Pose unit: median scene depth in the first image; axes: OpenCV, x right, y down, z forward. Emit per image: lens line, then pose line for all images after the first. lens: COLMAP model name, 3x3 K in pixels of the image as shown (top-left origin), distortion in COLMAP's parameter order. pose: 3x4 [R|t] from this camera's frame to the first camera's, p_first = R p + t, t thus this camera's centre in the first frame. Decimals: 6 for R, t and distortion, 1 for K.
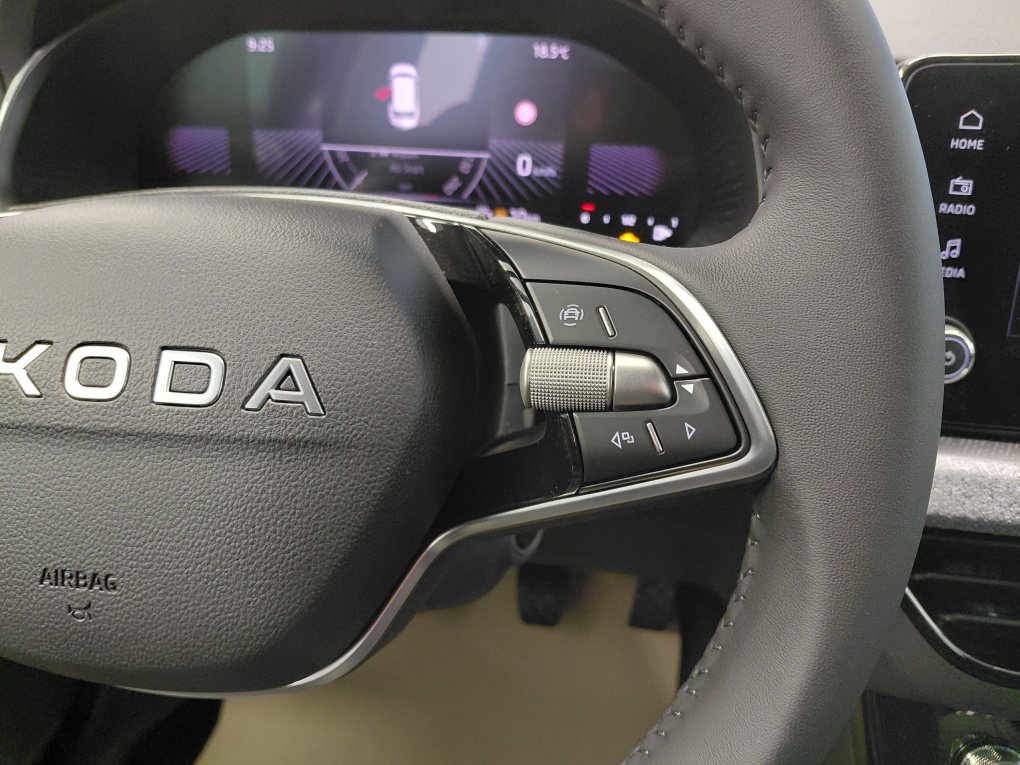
lens RADIAL K [[770.0, 0, 505.1], [0, 770.0, 377.6], [0, 0, 1]] dist [0.032198, -0.082520]
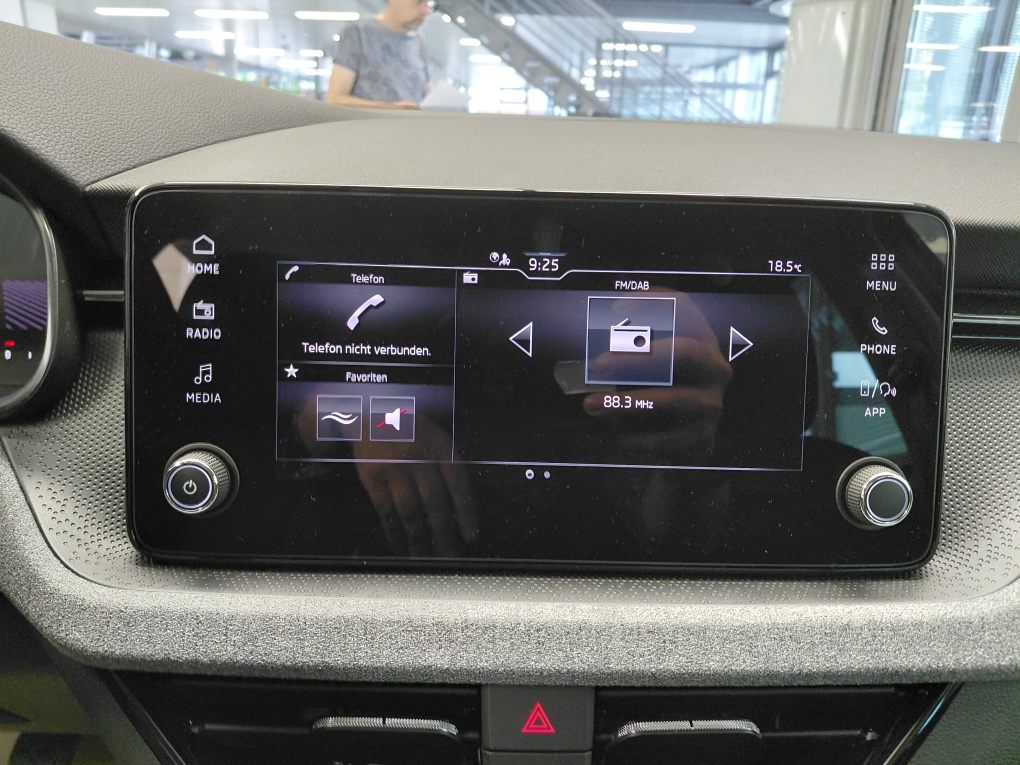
lens RADIAL K [[770.0, 0, 519.5], [0, 770.0, 383.7], [0, 0, 1]] dist [0.032198, -0.082520]
pose [[0.983220, -0.033513, 0.179321, 0.810165], [0.063176, 0.984706, -0.162364, 0.029320], [-0.171137, 0.170968, 0.970300, -0.010884]]
